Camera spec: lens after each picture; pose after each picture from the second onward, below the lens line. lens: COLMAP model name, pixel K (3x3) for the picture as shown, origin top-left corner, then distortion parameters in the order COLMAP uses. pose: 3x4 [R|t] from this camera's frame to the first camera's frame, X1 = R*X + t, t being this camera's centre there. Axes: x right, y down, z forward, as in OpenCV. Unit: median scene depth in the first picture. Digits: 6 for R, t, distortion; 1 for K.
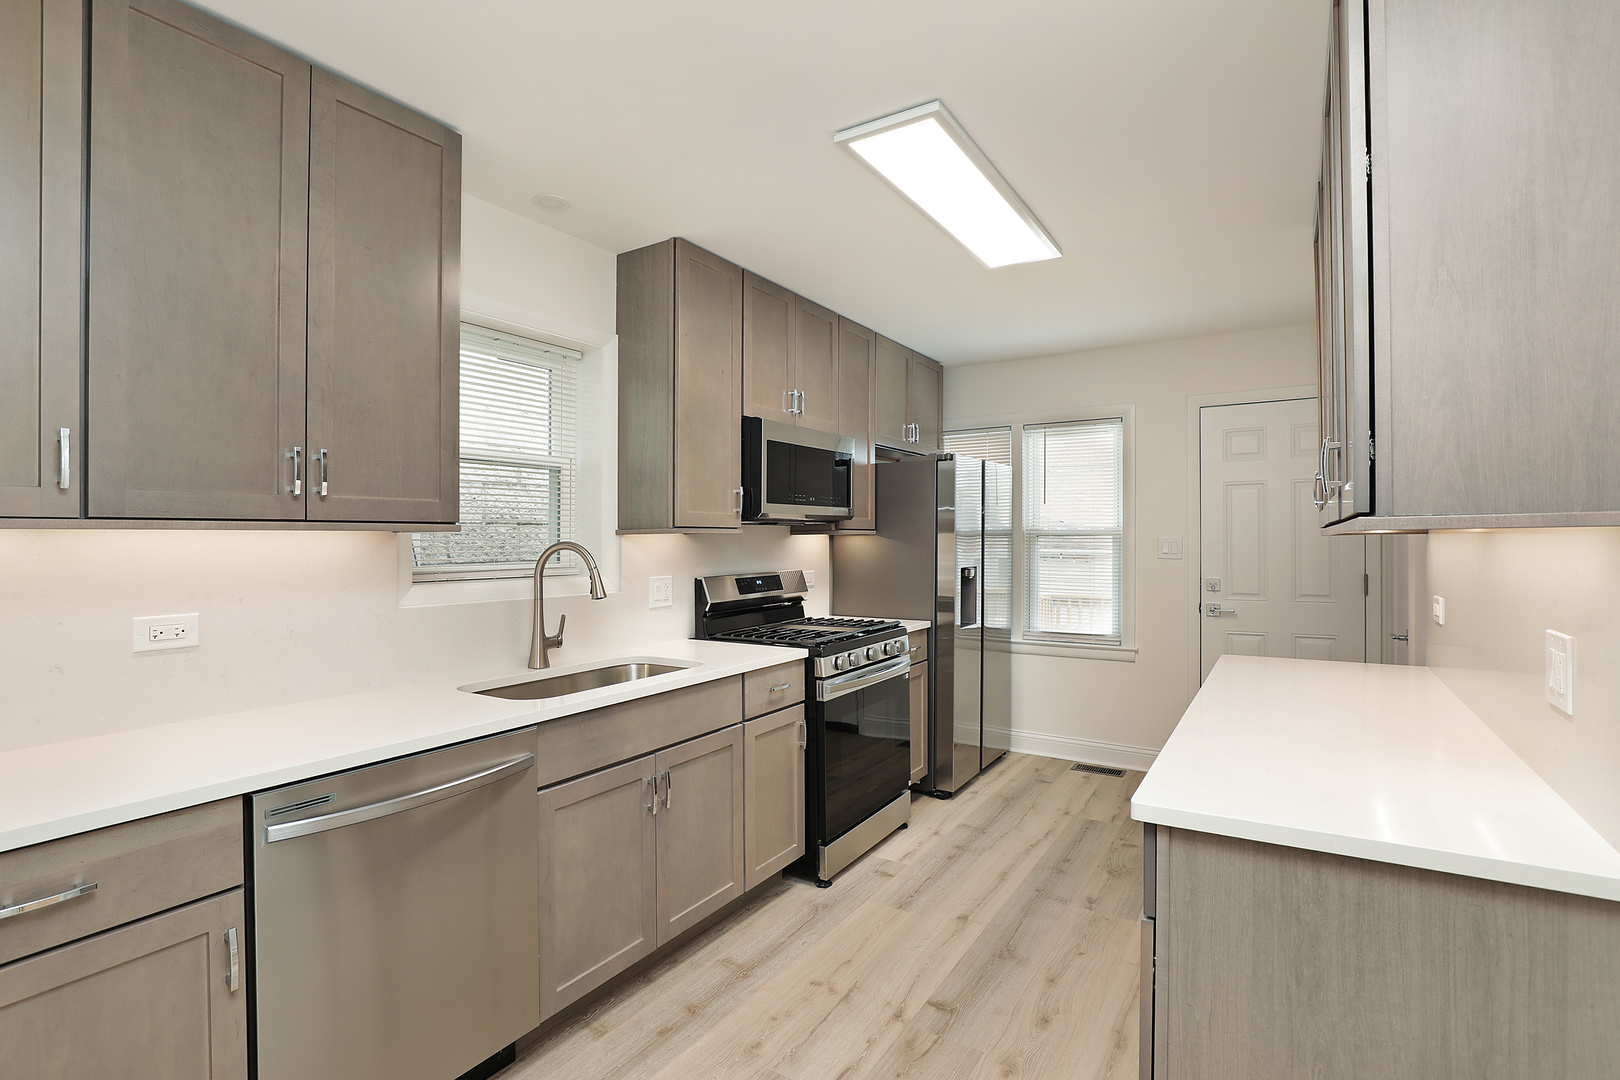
lens RADIAL K [[790.7, 0, 811.2], [0, 790.7, 537.8], [0, 0, 1]] dist [-0.000693, -0.000881]
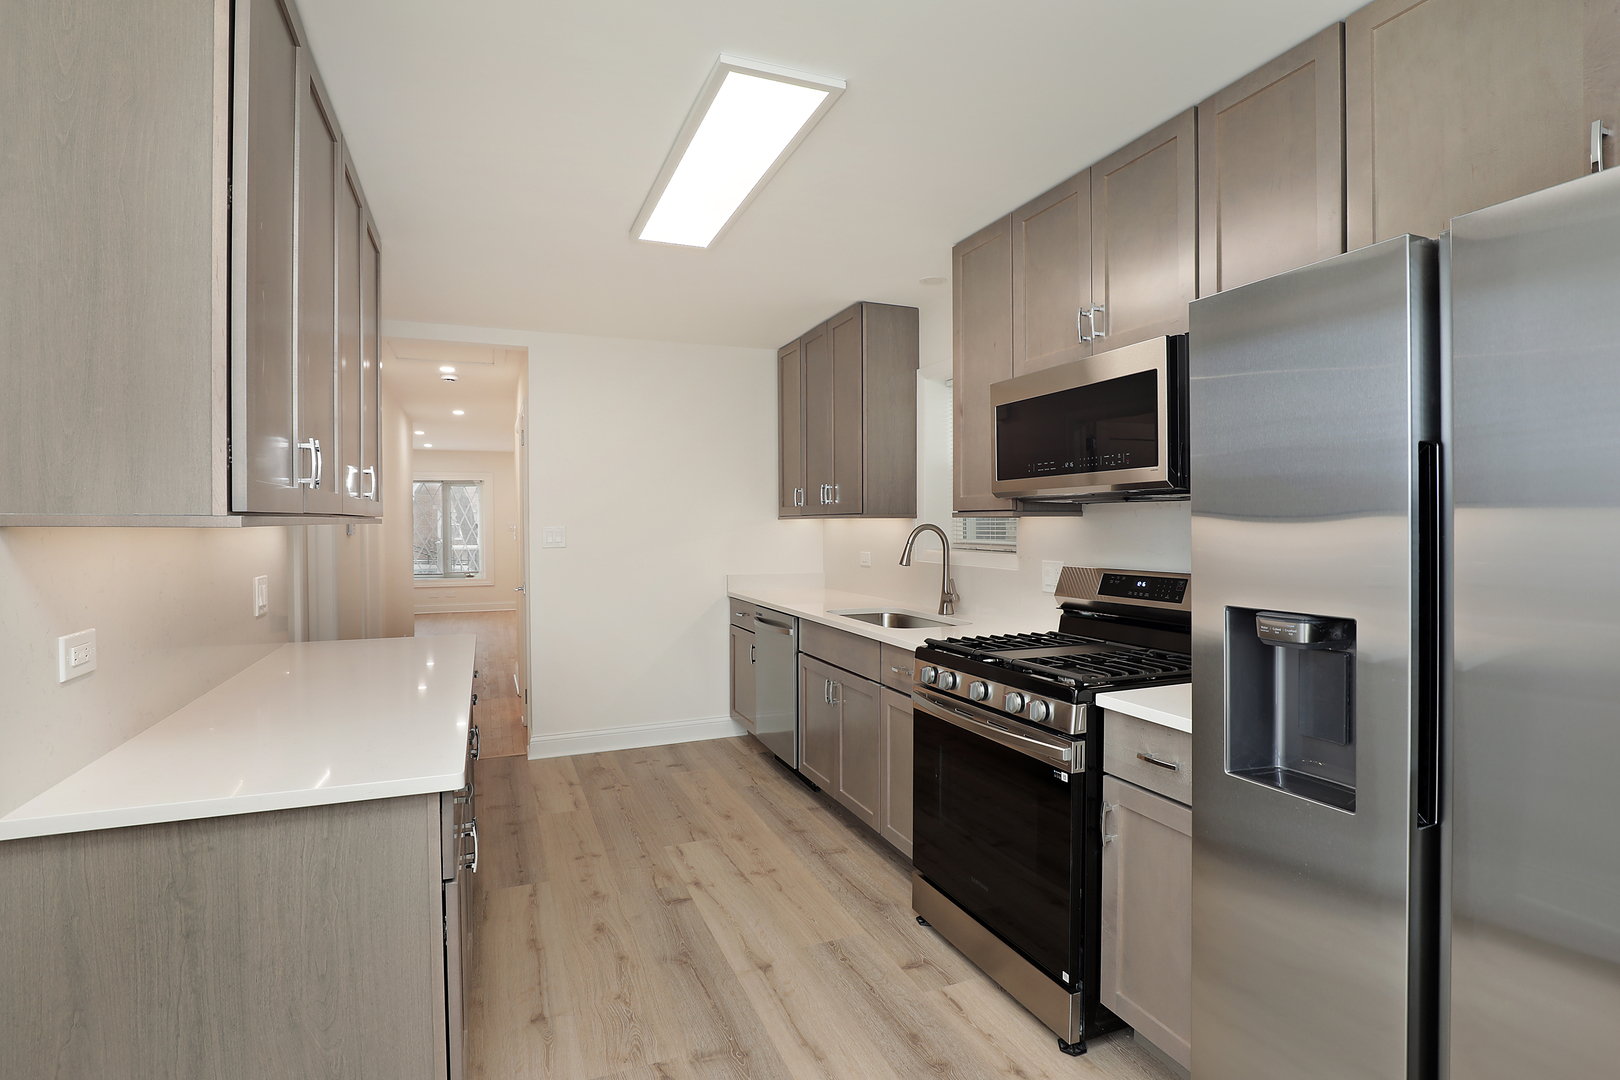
lens RADIAL K [[790.7, 0, 810.4], [0, 790.7, 530.8], [0, 0, 1]] dist [-0.000693, -0.000881]
pose [[-0.583822, 0.011557, -0.811799, 0.934498], [0.006786, 0.999933, 0.009356, 0.031012], [0.811853, -0.000047, -0.583862, 1.727528]]
